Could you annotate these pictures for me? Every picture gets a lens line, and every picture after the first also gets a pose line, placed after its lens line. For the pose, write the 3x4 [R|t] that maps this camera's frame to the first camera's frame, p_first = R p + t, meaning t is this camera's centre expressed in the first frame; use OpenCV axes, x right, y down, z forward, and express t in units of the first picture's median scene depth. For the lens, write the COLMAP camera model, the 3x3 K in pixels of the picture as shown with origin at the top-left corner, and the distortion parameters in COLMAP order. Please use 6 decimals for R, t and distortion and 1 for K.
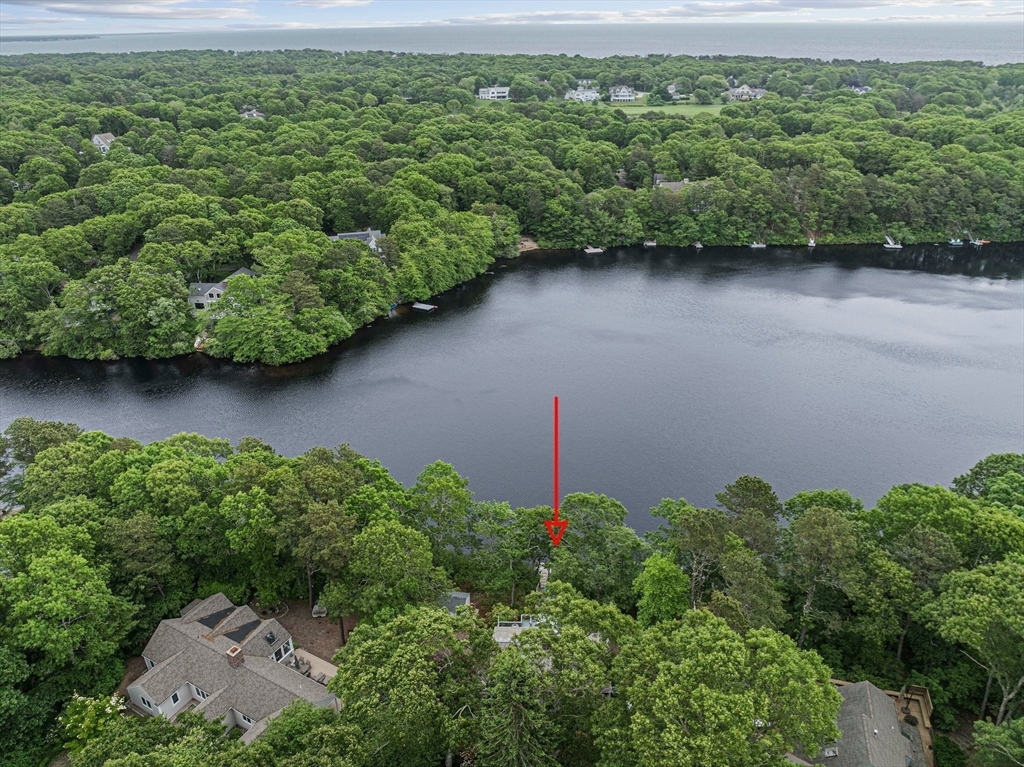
lens RADIAL K [[761.5, 0, 512.0], [0, 761.5, 383.5], [0, 0, 1]] dist [-0.030947, 0.002030]
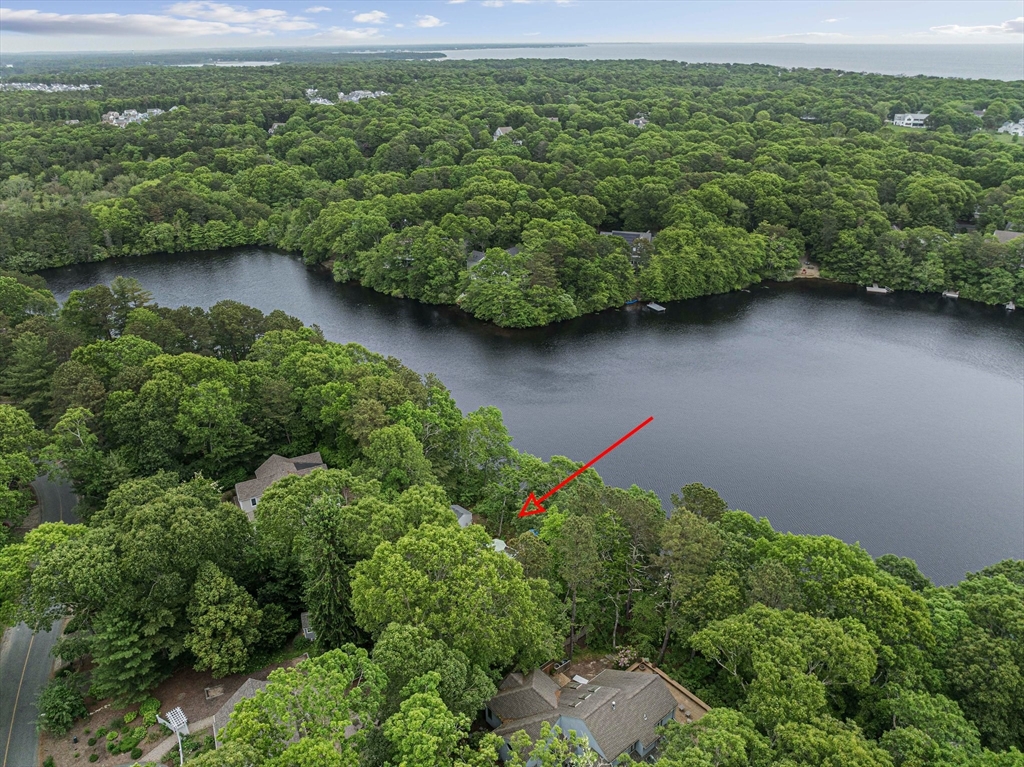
lens RADIAL K [[747.6, 0, 473.1], [0, 747.6, 381.9], [0, 0, 1]] dist [-0.036140, -0.008088]
pose [[0.828545, 0.239719, -0.506012, 0.183289], [-0.243935, 0.967986, 0.059156, 0.001011], [0.503993, 0.074420, 0.860496, -0.016252]]
